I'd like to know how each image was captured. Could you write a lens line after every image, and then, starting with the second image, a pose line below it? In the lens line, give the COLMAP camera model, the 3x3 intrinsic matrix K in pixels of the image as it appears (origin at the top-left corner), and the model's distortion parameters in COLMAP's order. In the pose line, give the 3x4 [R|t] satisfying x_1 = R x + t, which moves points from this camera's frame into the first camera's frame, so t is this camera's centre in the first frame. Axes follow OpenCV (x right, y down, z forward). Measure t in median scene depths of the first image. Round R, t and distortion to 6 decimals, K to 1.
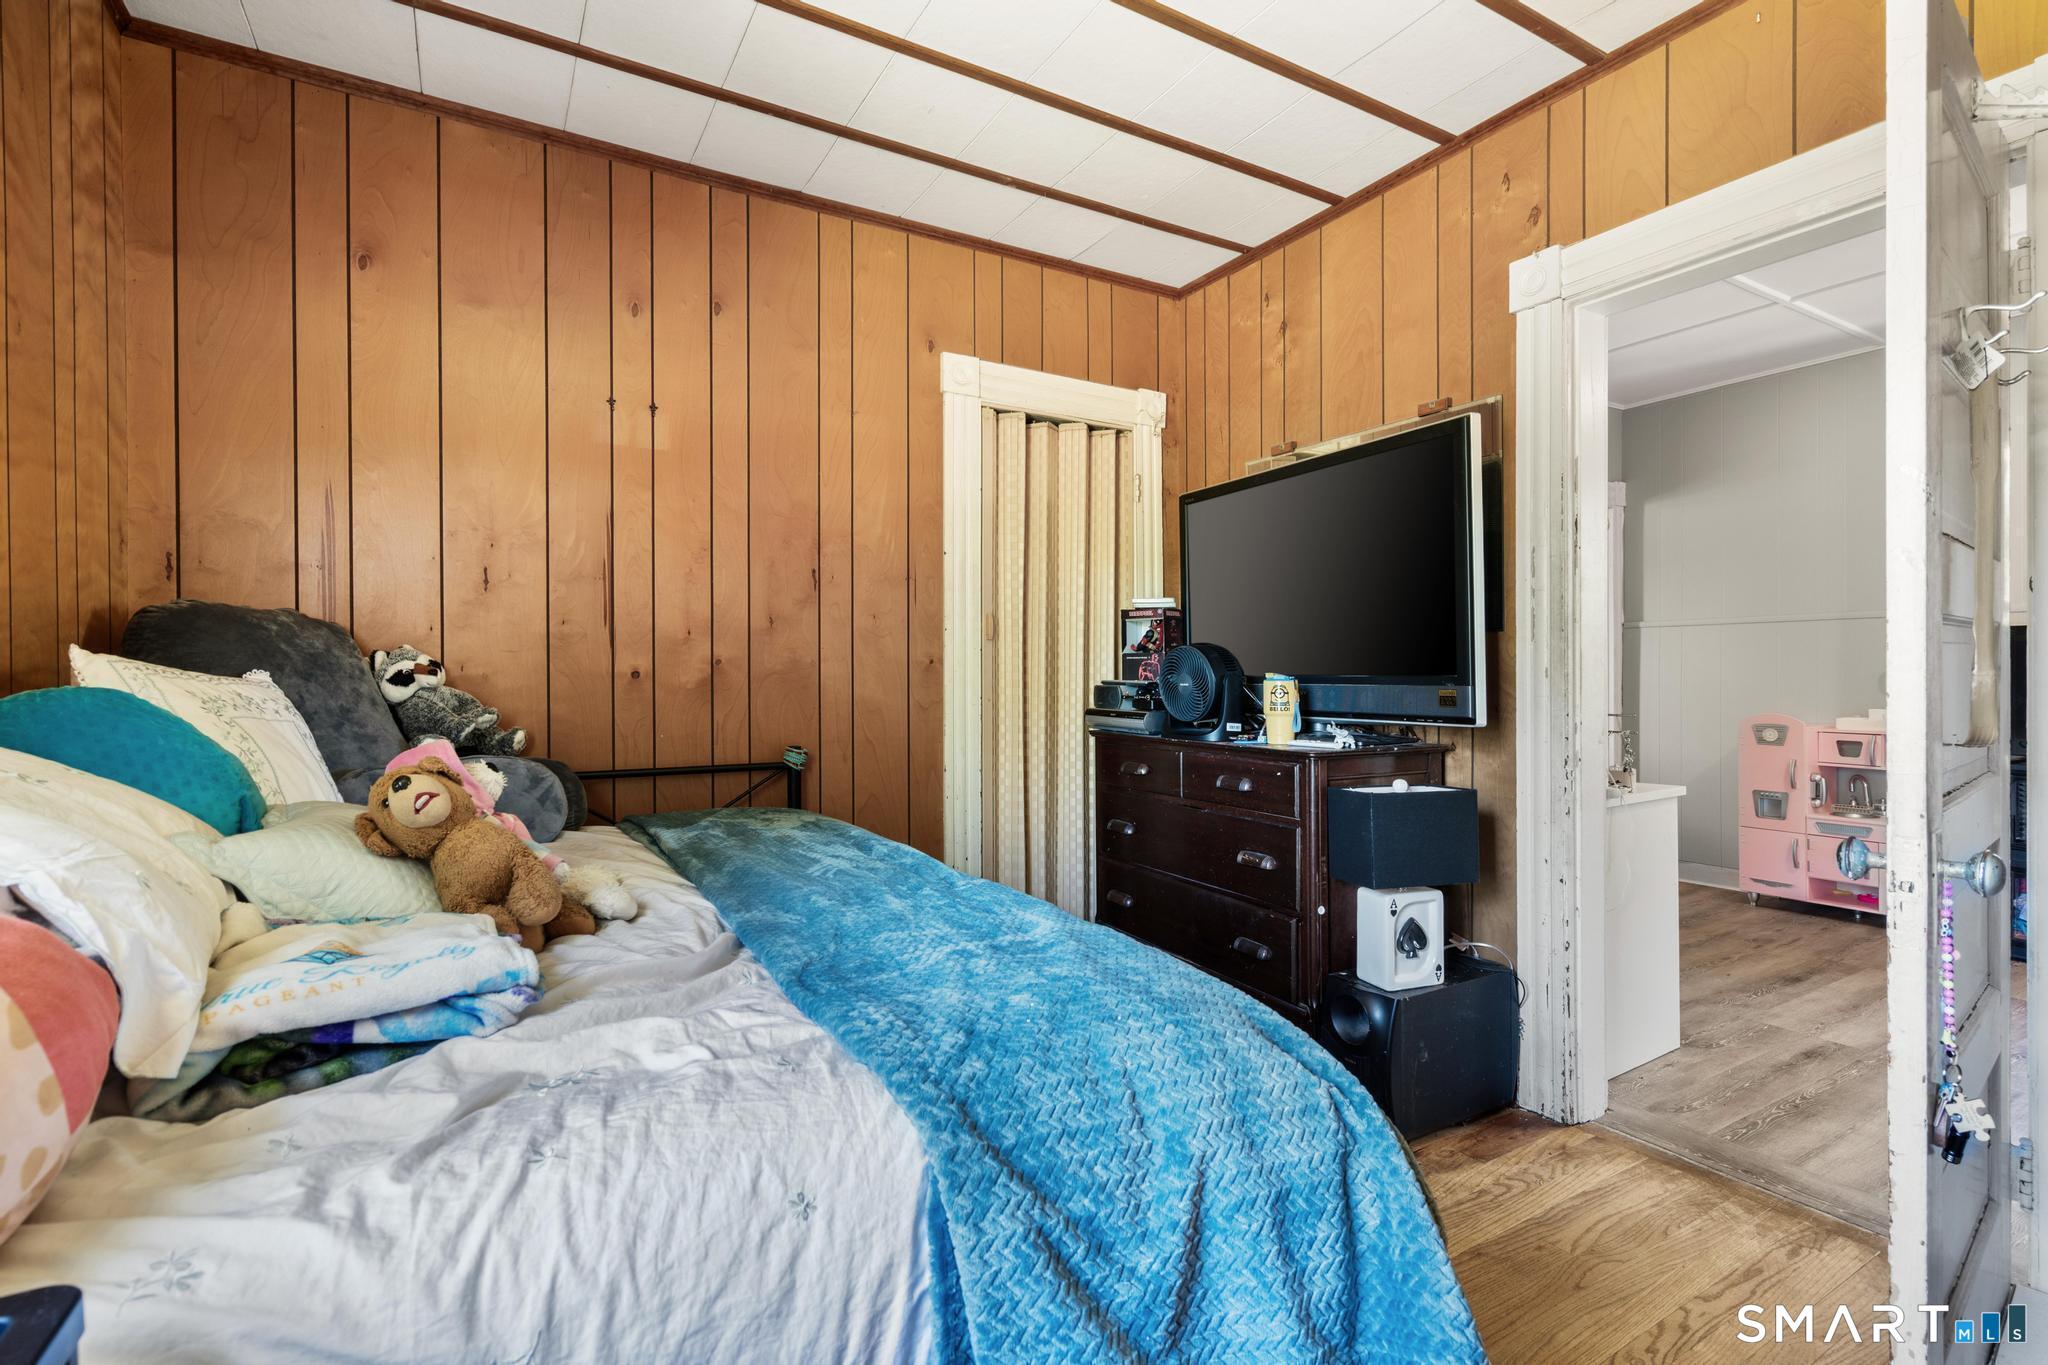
lens RADIAL K [[946.1, 0, 1023.9], [0, 946.1, 677.7], [0, 0, 1]] dist [-0.001906, -0.000105]
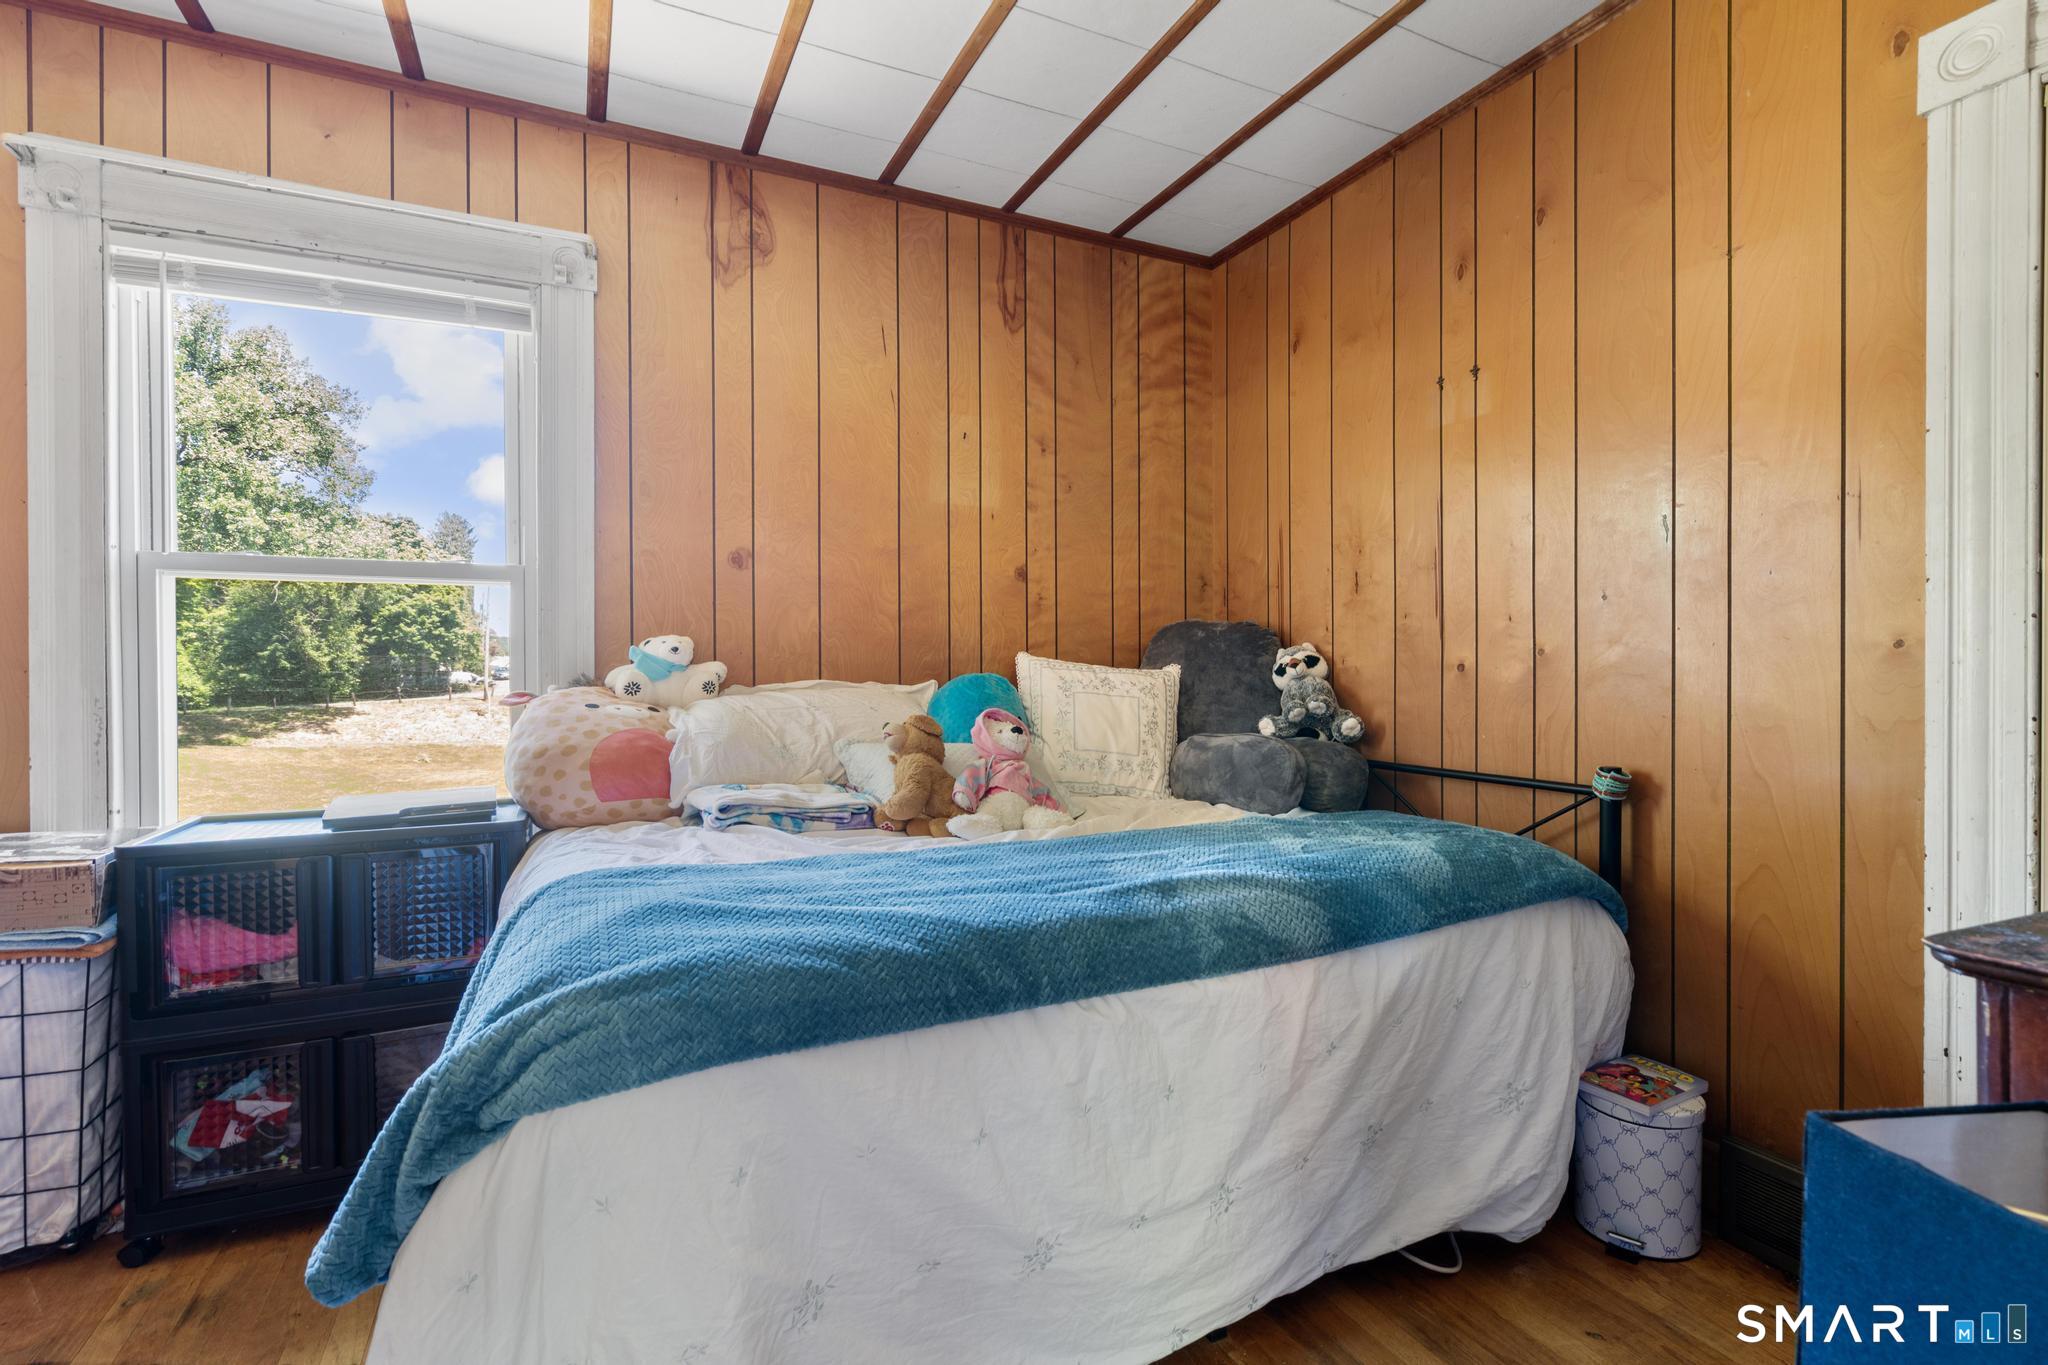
lens RADIAL K [[946.1, 0, 1023.9], [0, 946.1, 677.7], [0, 0, 1]] dist [-0.001906, -0.000105]
pose [[-0.084514, 0.010630, -0.996366, 0.553680], [-0.005324, 0.999924, 0.011119, -0.001045], [0.996408, 0.006245, -0.084451, 0.663085]]
